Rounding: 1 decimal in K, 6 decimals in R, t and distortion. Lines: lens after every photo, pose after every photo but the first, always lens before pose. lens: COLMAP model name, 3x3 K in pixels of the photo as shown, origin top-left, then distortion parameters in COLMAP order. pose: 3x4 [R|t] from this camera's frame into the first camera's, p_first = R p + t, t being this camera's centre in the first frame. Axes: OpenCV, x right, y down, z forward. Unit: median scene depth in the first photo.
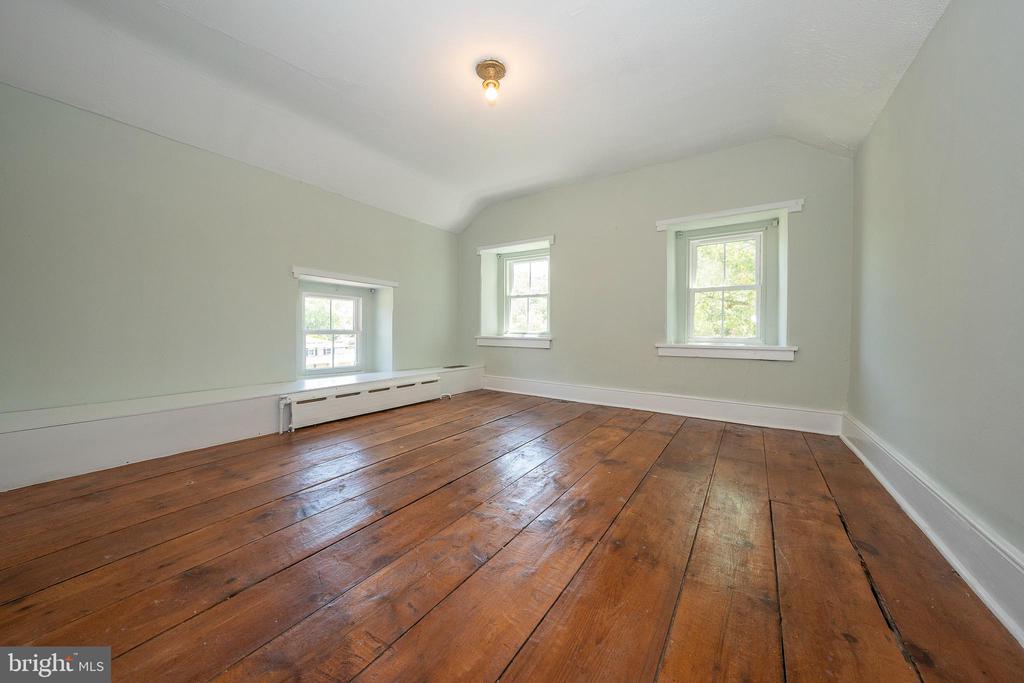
lens RADIAL K [[353.7, 0, 511.8], [0, 353.7, 335.8], [0, 0, 1]] dist [-0.027791, 0.006143]
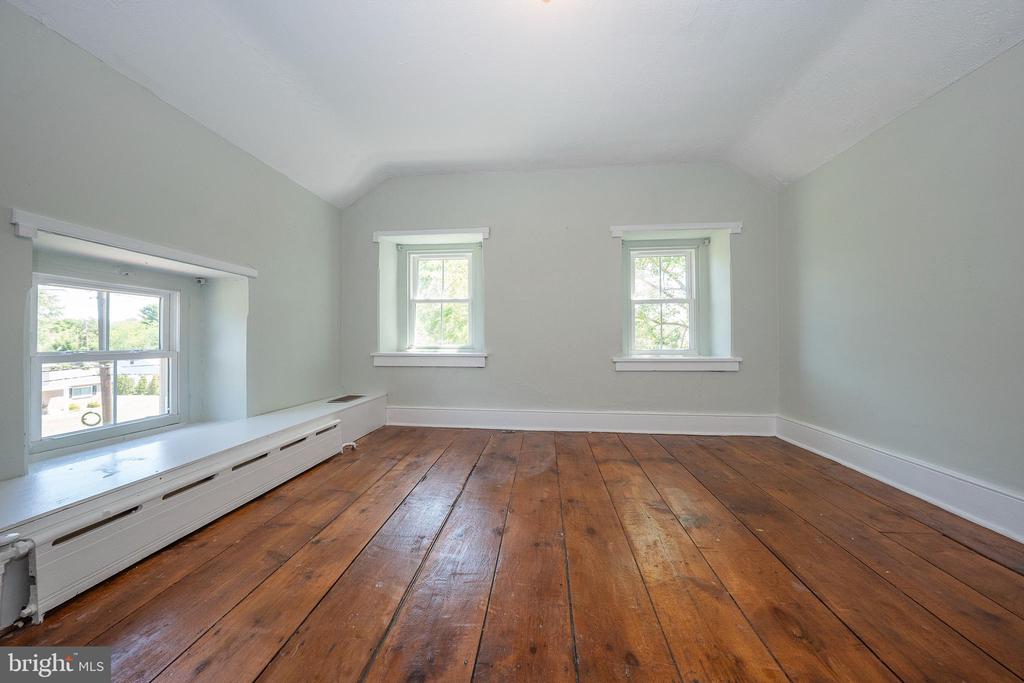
lens RADIAL K [[353.7, 0, 511.8], [0, 353.7, 335.8], [0, 0, 1]] dist [-0.027791, 0.006143]
pose [[0.879990, -0.006023, 0.474953, -0.226296], [0.016690, 0.999694, -0.018246, -0.020123], [-0.474698, 0.023983, 0.879822, 0.268578]]
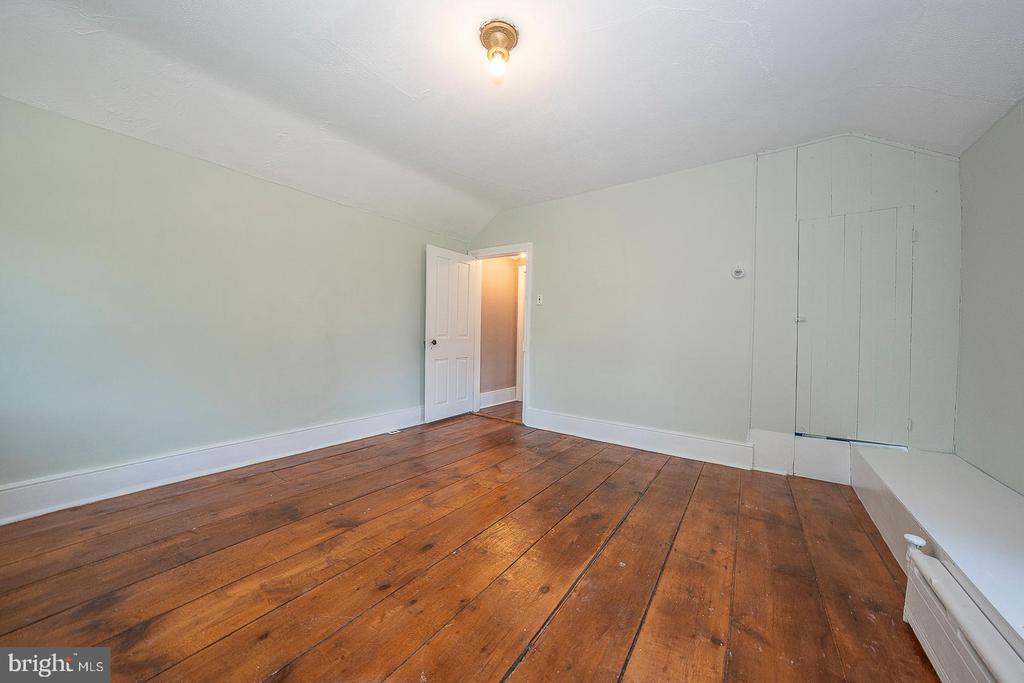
lens RADIAL K [[353.7, 0, 511.8], [0, 353.7, 335.8], [0, 0, 1]] dist [-0.027791, 0.006143]
pose [[-0.999478, -0.027636, 0.016720, -0.064909], [-0.027215, 0.999319, 0.024932, -0.067573], [-0.017398, 0.024464, -0.999549, 0.969619]]
